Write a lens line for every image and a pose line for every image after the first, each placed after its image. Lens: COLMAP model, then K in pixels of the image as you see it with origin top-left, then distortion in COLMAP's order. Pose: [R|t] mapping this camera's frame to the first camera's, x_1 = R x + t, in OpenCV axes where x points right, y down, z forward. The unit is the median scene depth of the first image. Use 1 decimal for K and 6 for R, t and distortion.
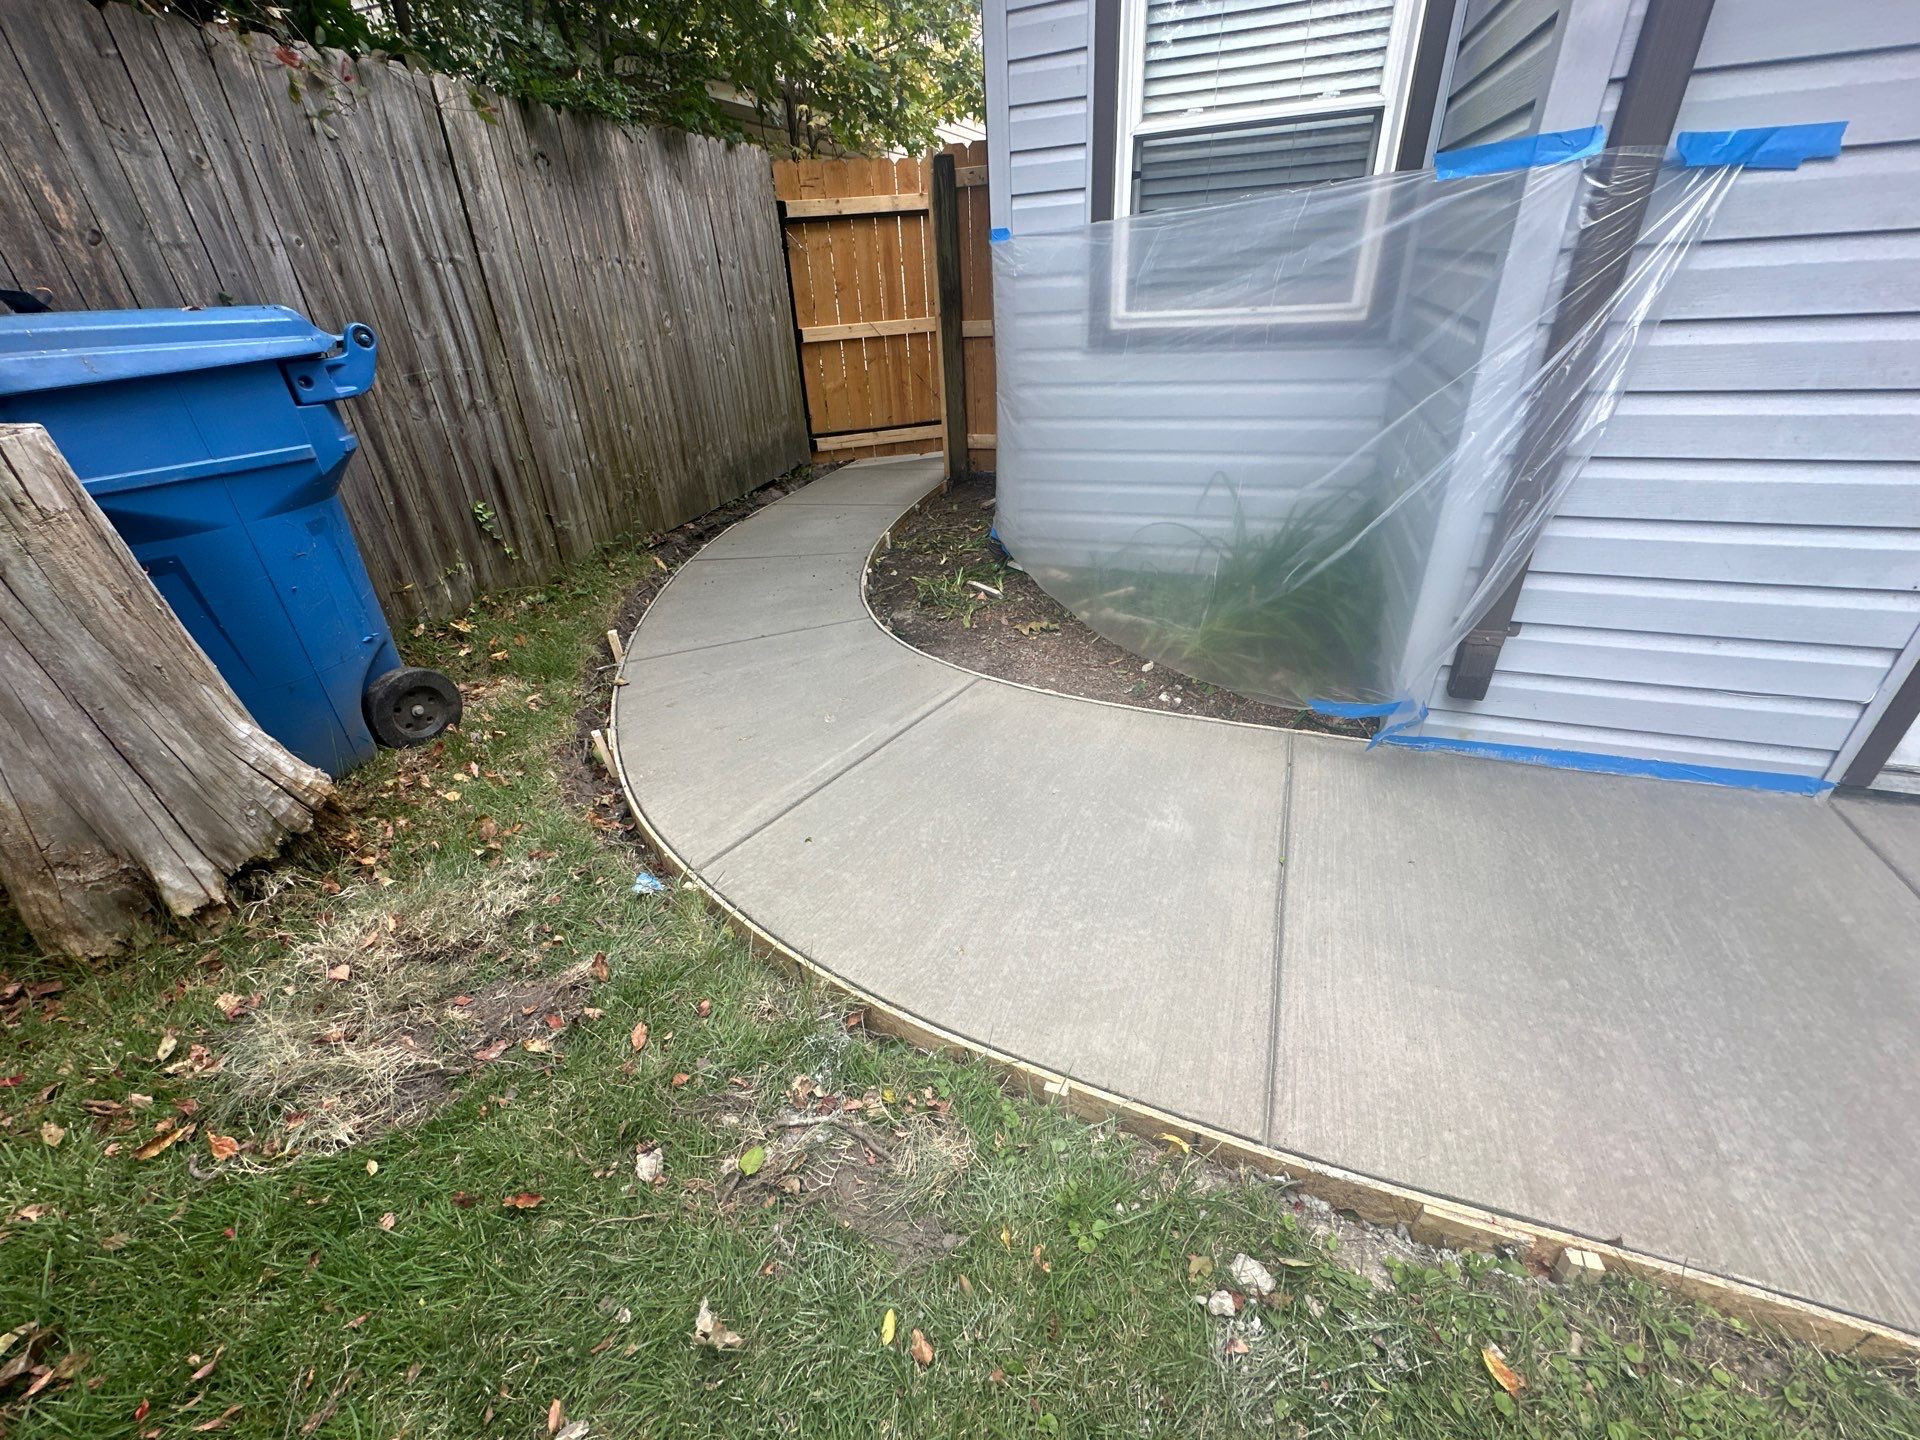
lens RADIAL K [[790.2, 0, 964.3], [0, 790.2, 729.3], [0, 0, 1]] dist [-0.000683, -0.000143]
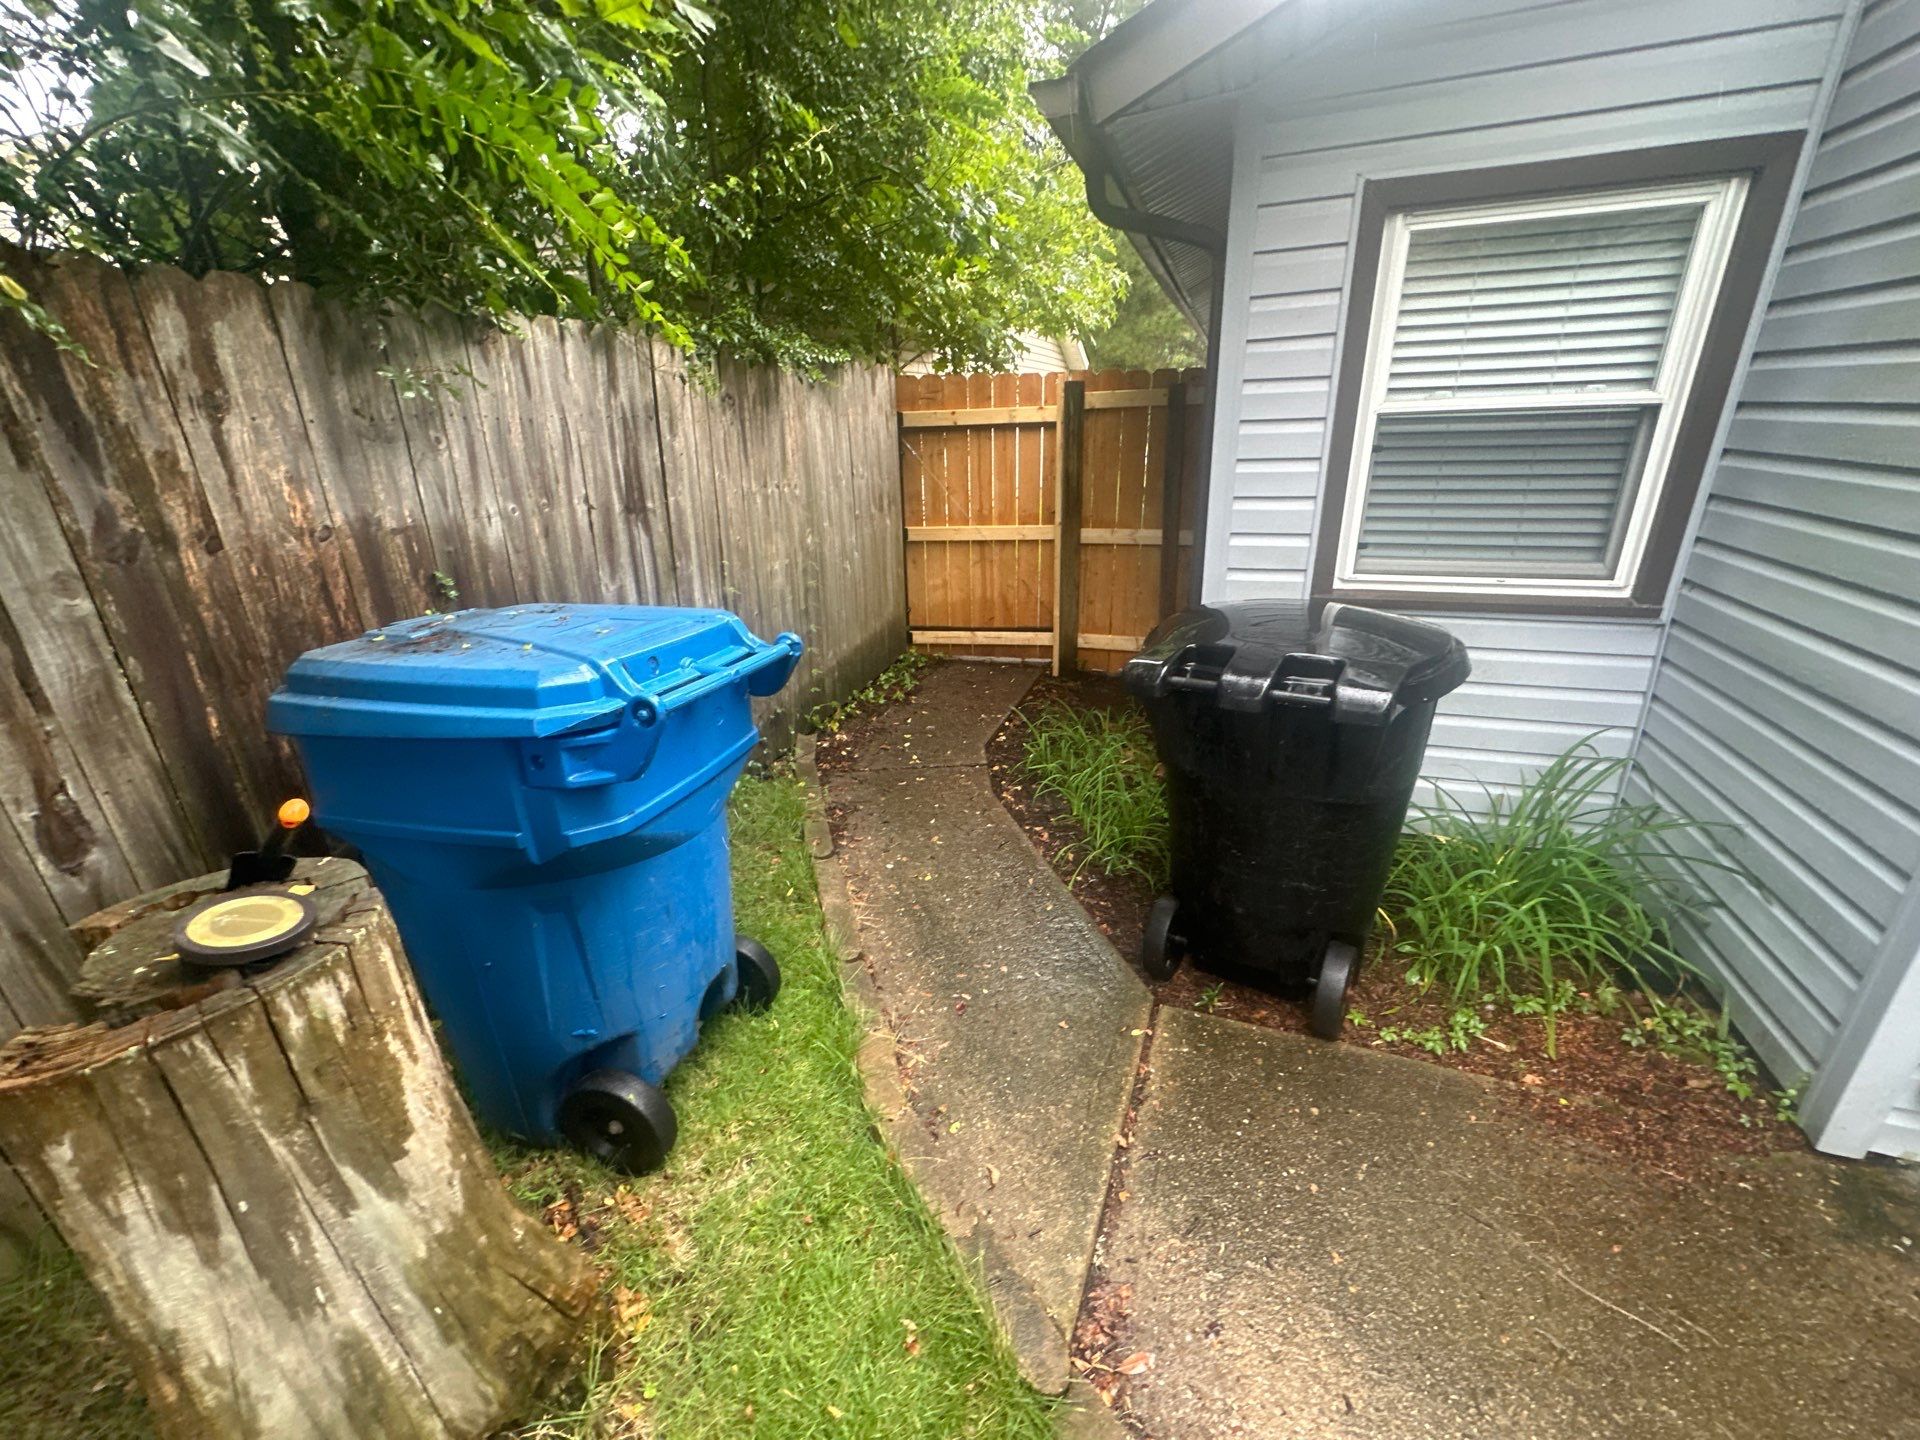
lens RADIAL K [[790.2, 0, 952.5], [0, 790.2, 708.1], [0, 0, 1]] dist [-0.000683, -0.000143]
pose [[0.999401, 0.012691, 0.032201, -0.323693], [-0.007230, 0.986376, -0.164345, -0.219323], [-0.033848, 0.164014, 0.985877, 0.110449]]
